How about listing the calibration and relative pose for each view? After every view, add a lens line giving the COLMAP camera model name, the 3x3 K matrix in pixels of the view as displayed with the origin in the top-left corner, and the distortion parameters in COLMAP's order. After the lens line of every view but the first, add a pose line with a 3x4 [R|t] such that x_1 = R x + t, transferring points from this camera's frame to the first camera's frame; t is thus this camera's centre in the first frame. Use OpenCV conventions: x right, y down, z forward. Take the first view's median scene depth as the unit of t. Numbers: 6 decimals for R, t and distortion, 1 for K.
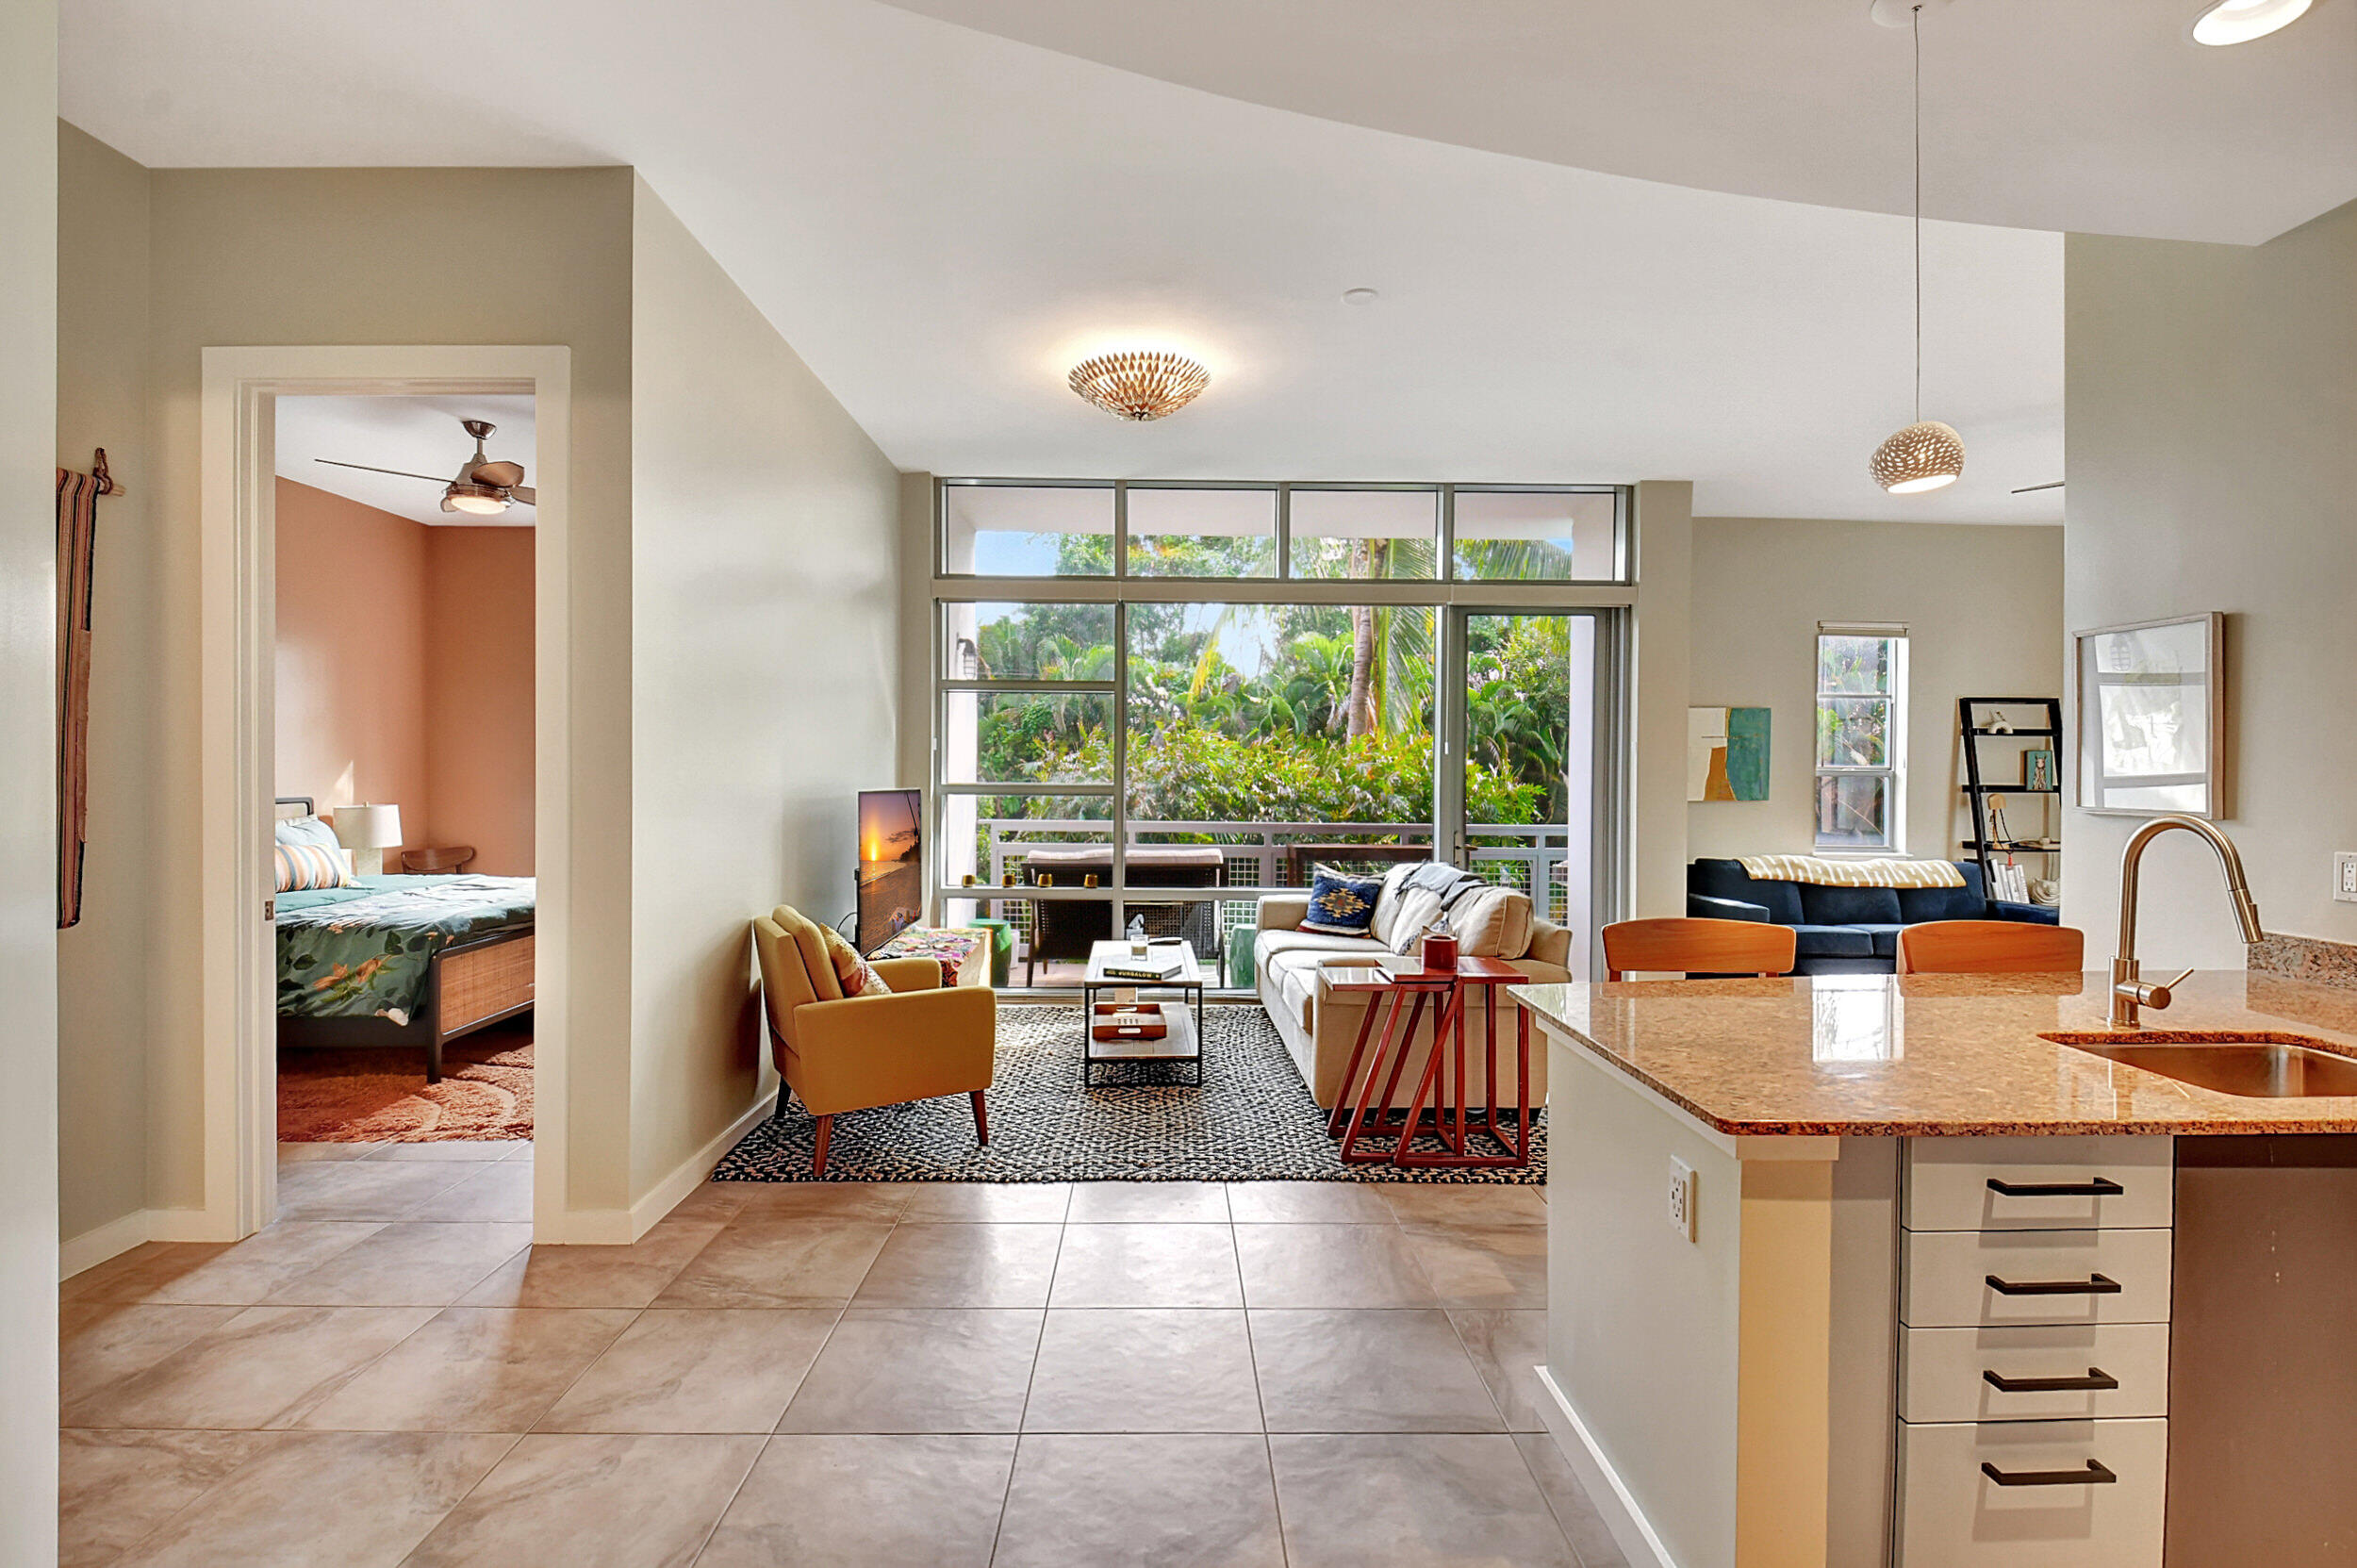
lens RADIAL K [[1044.6, 0, 1170.0], [0, 1044.6, 779.6], [0, 0, 1]] dist [-0.005428, -0.010415]
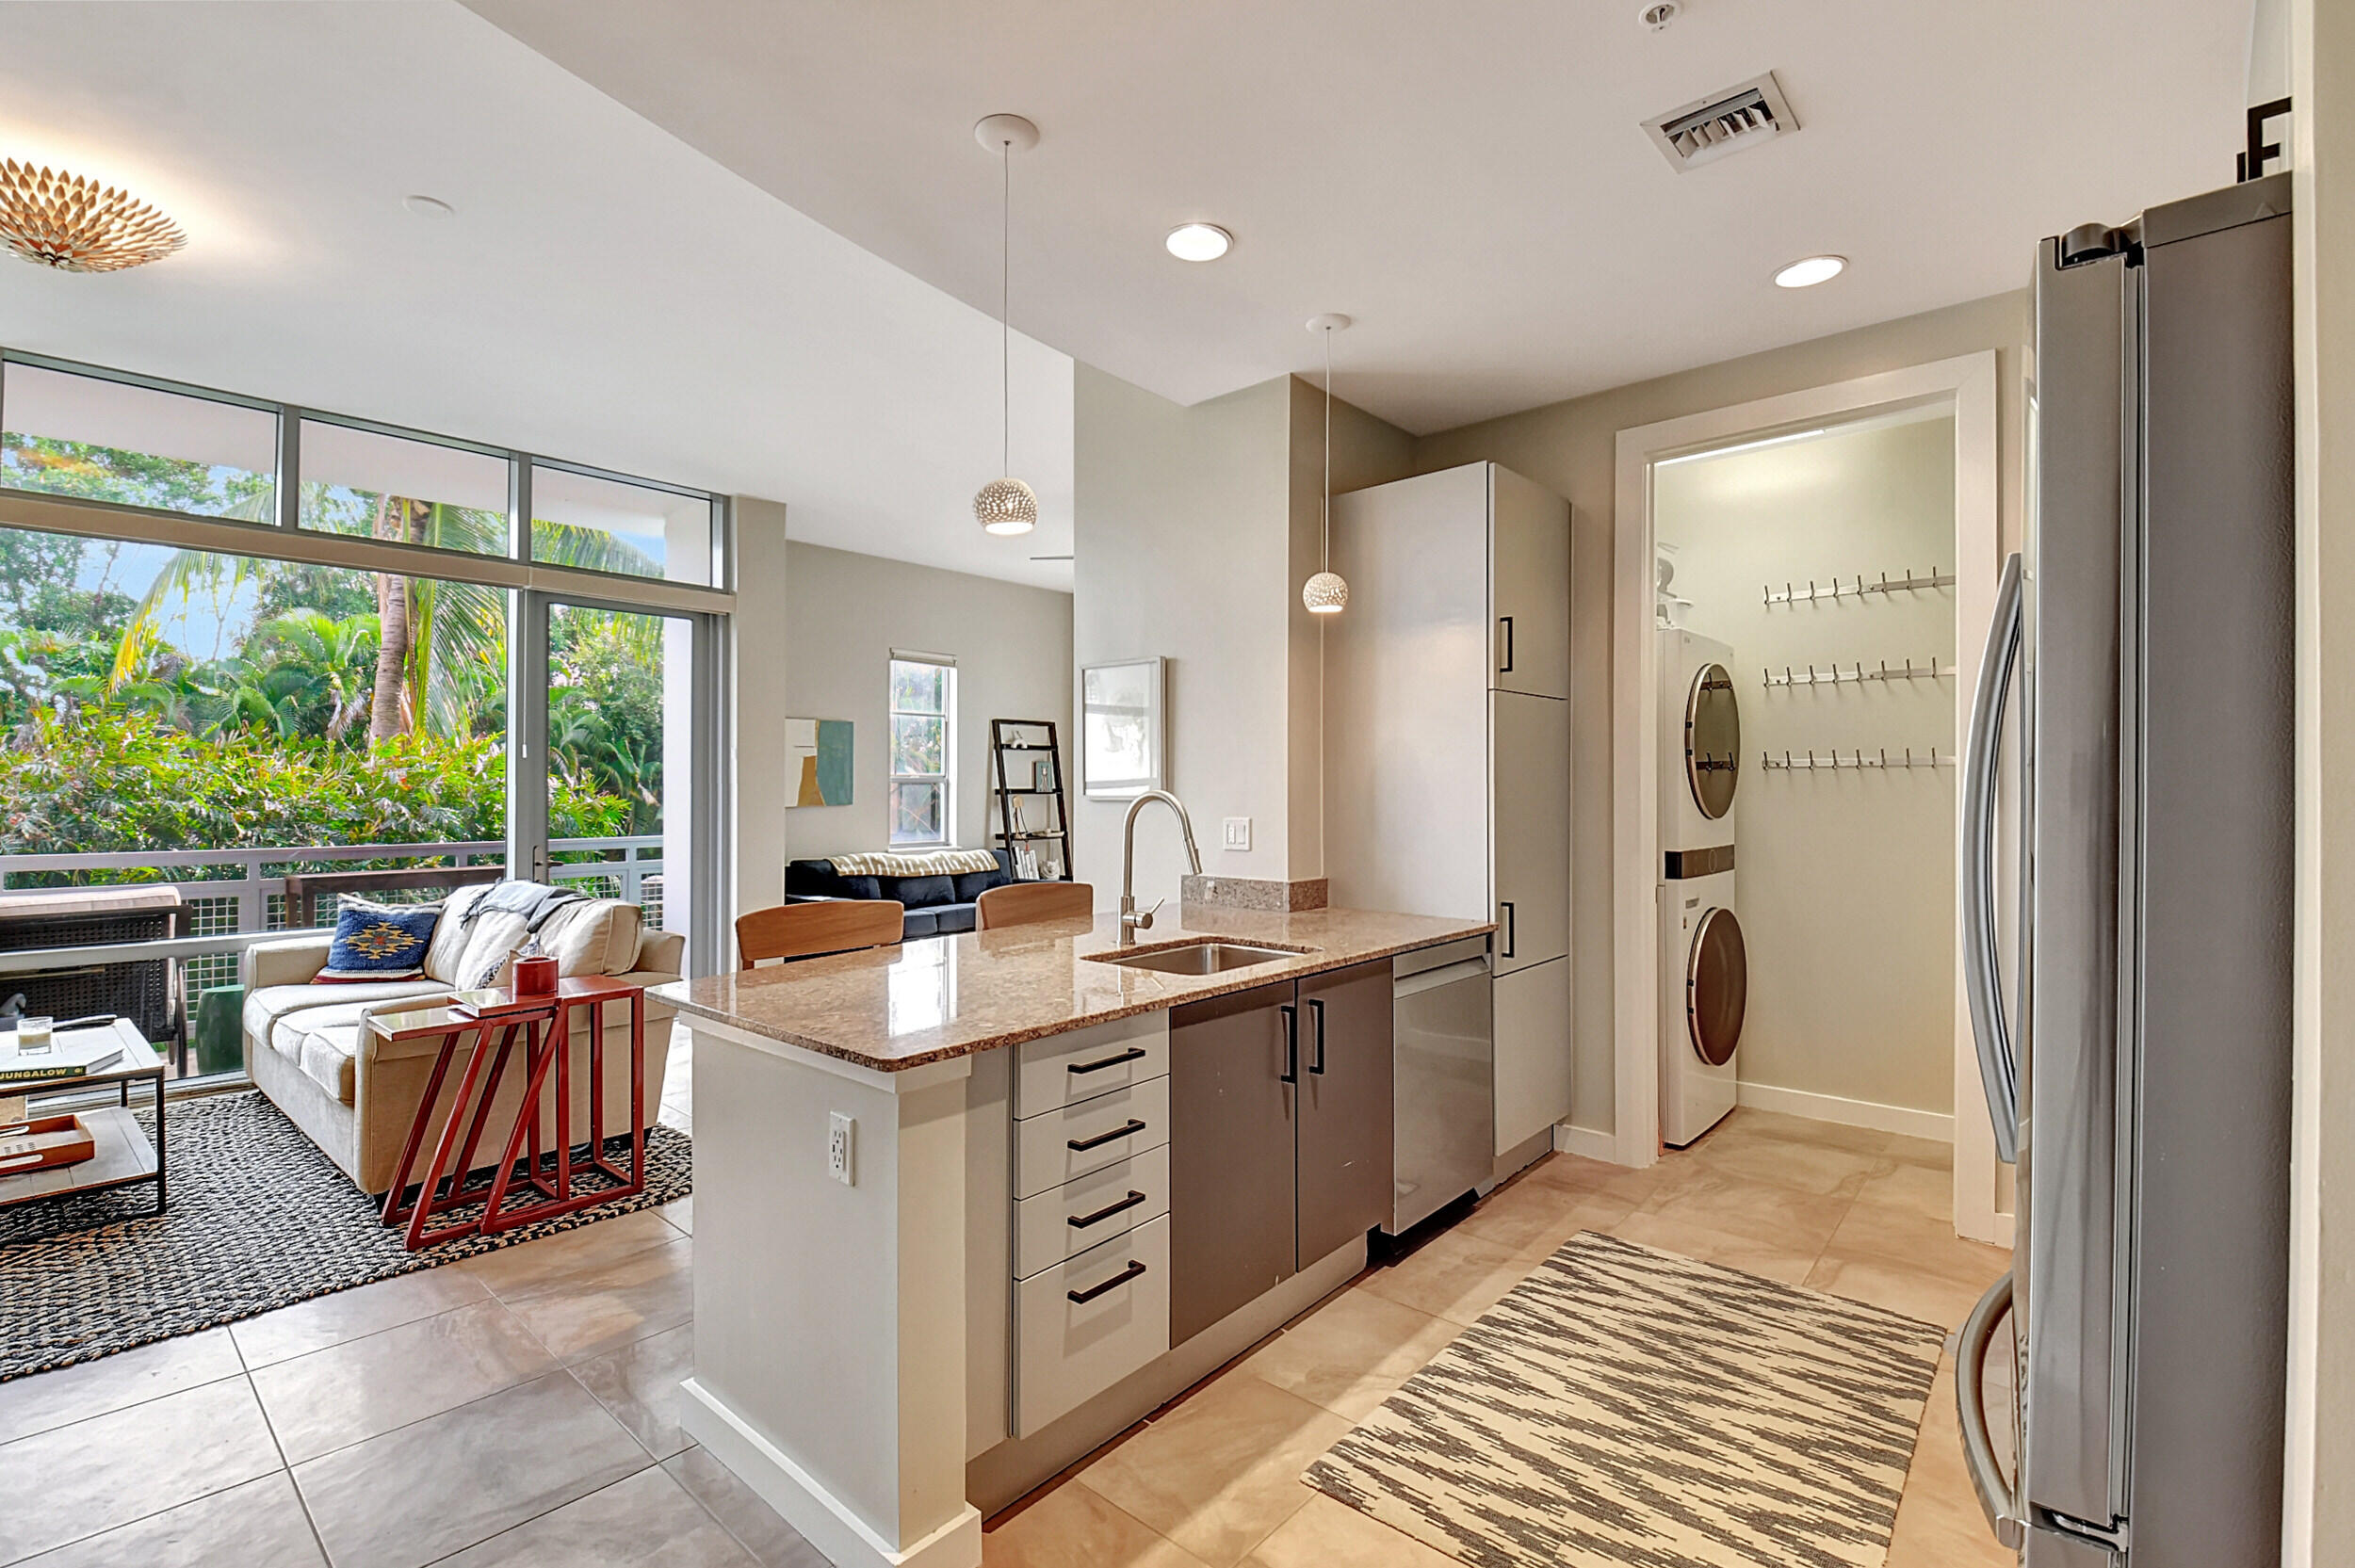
lens RADIAL K [[1045.6, 0, 1182.6], [0, 1045.6, 777.5], [0, 0, 1]] dist [-0.000034, -0.015843]
pose [[0.664181, -0.002115, 0.747569, -0.024066], [0.015617, 0.999817, -0.011047, 0.010427], [-0.747409, 0.019012, 0.664092, 0.002972]]
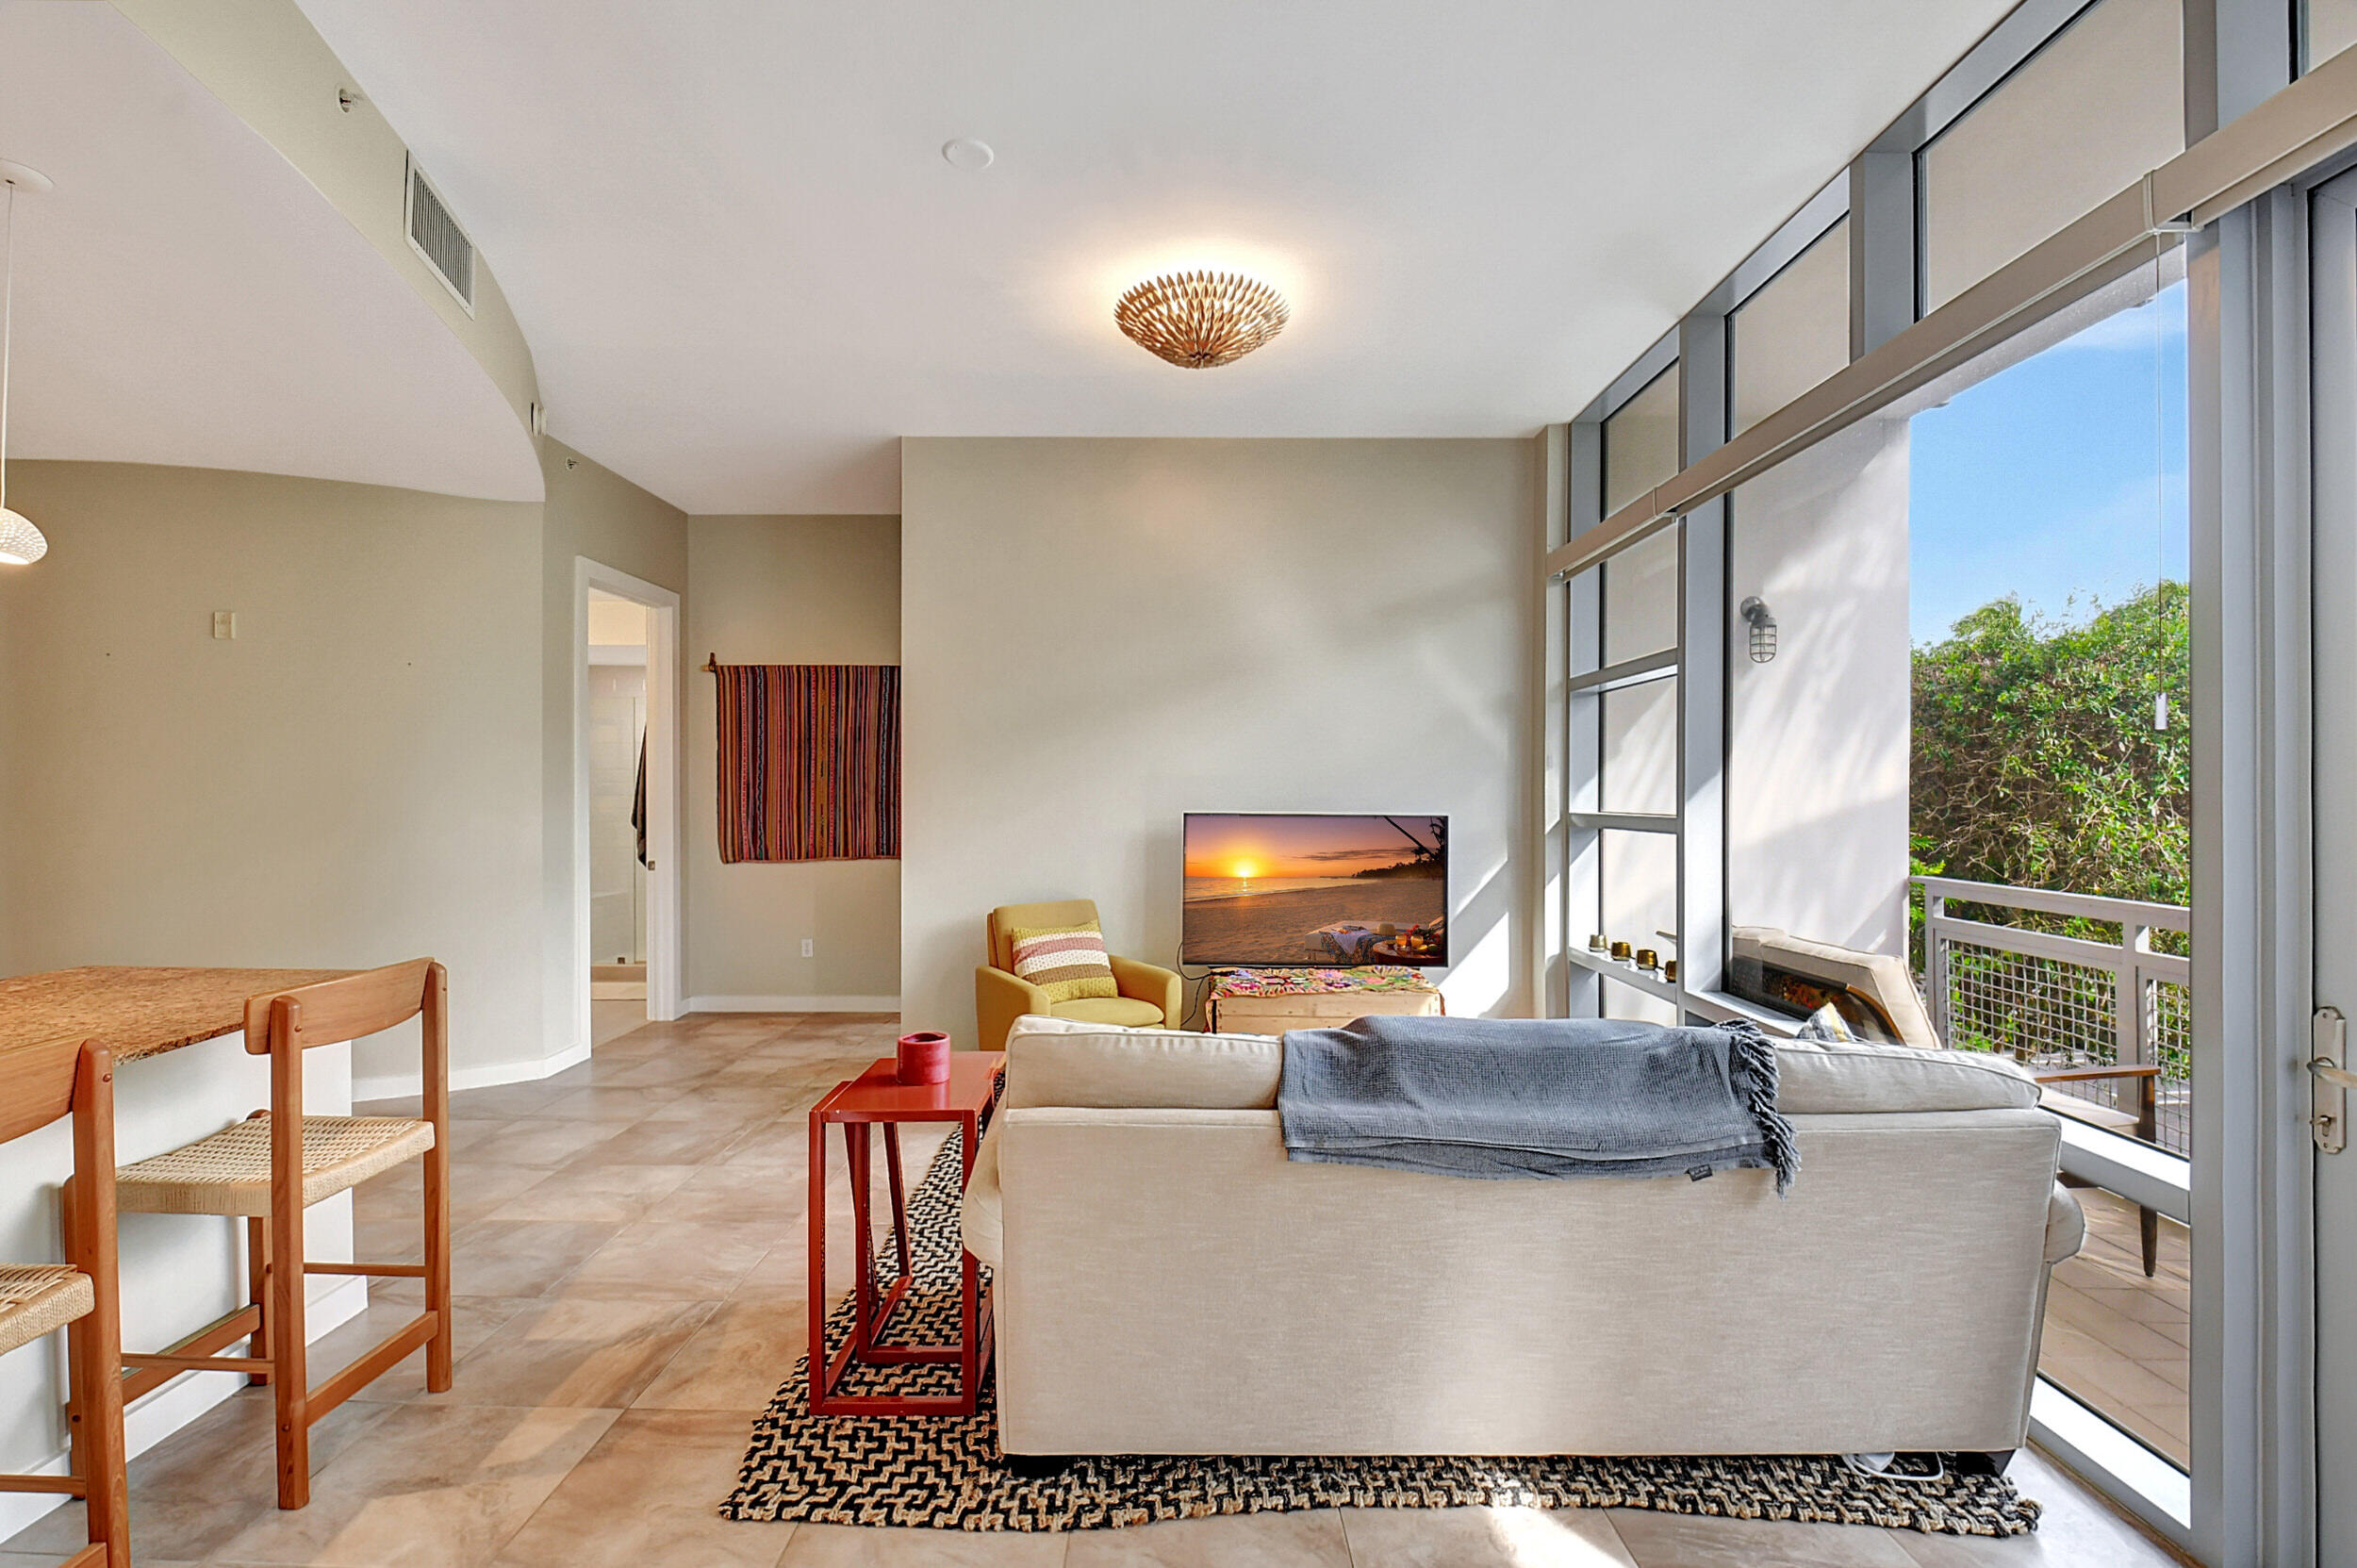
lens RADIAL K [[1037.7, 0, 1172.2], [0, 1037.7, 806.5], [0, 0, 1]] dist [-0.014159, -0.000596]
pose [[-0.005327, 0.001740, -0.999984, 0.574530], [-0.012869, 0.999916, 0.001809, 0.000557], [0.999903, 0.012878, -0.005304, 0.727455]]
